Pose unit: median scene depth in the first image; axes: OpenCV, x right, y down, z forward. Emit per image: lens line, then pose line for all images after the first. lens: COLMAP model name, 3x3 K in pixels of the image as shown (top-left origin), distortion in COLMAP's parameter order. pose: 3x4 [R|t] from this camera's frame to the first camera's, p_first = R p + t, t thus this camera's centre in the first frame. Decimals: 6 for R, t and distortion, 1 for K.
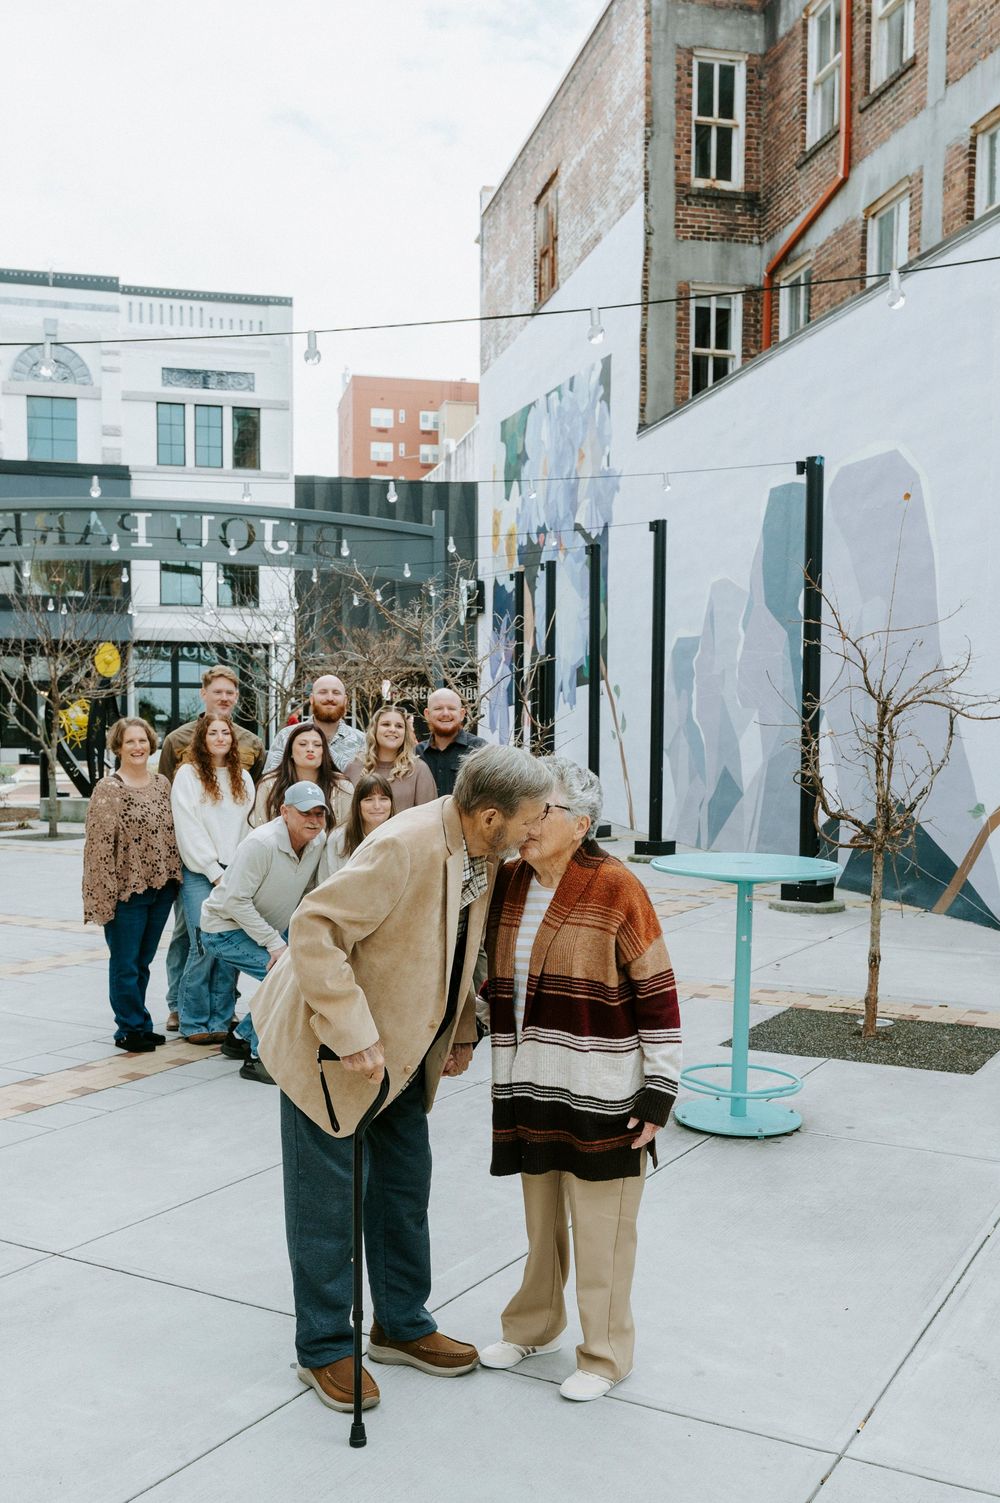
lens RADIAL K [[1132.4, 0, 468.2], [0, 1132.4, 839.9], [0, 0, 1]] dist [-0.038176, 0.003069]
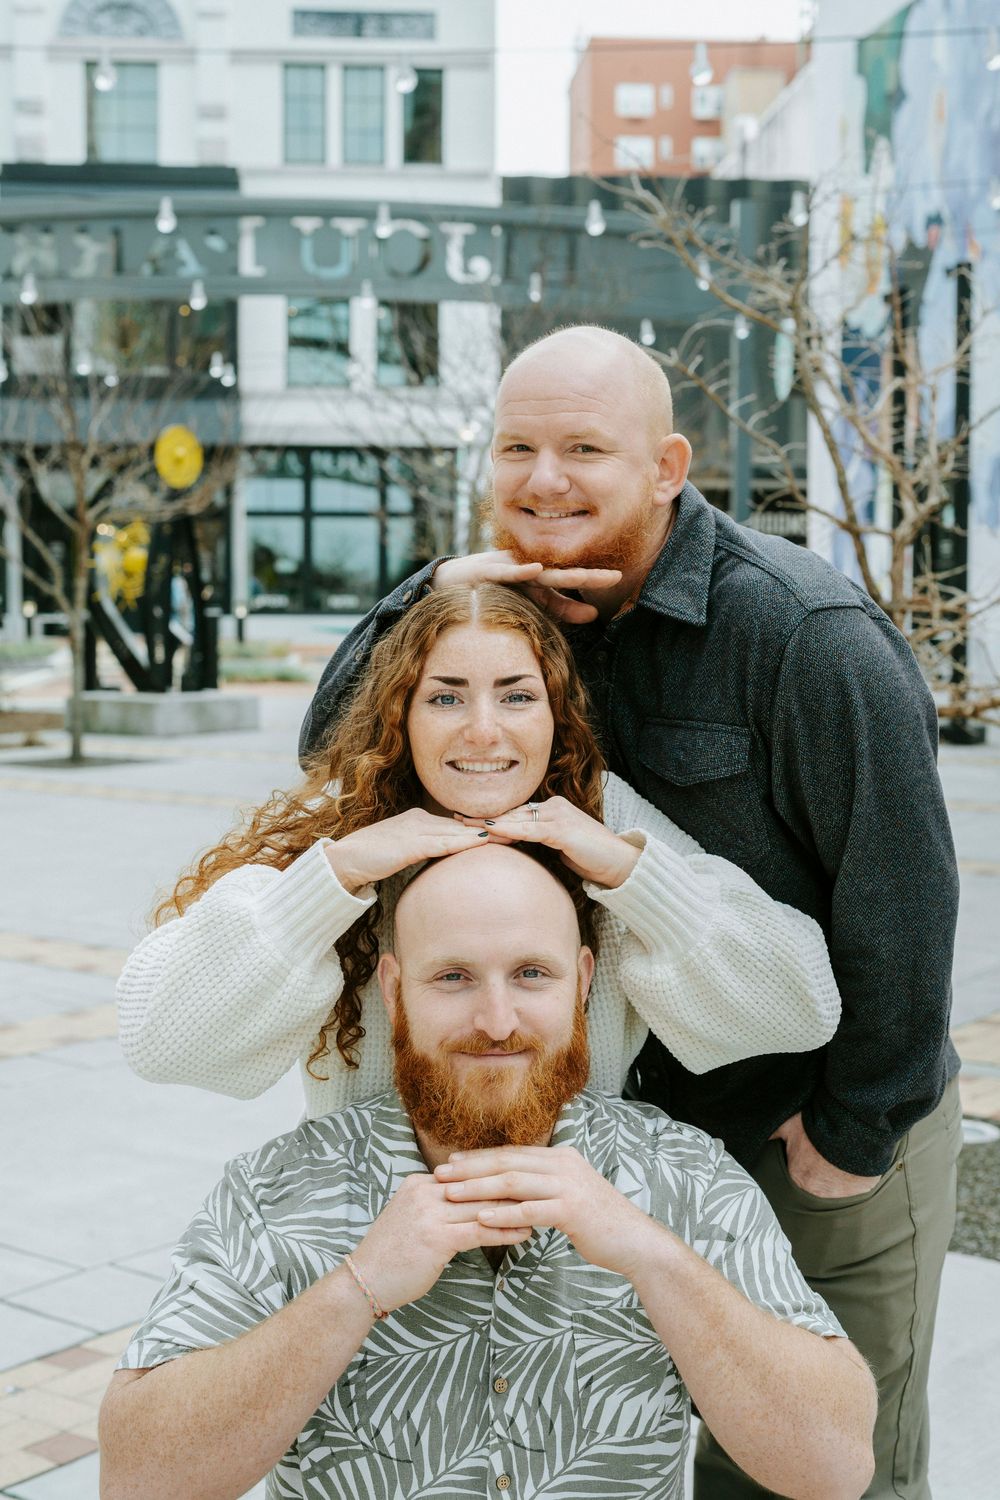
lens RADIAL K [[2631.7, 0, 500.0], [0, 2631.7, 750.0], [0, 0, 1]] dist [-0.007150, -0.077286]
pose [[0.988627, 0.005852, -0.150277, 0.055619], [-0.008462, 0.999824, -0.016737, 0.014737], [0.150152, 0.017818, 0.988502, -0.360224]]
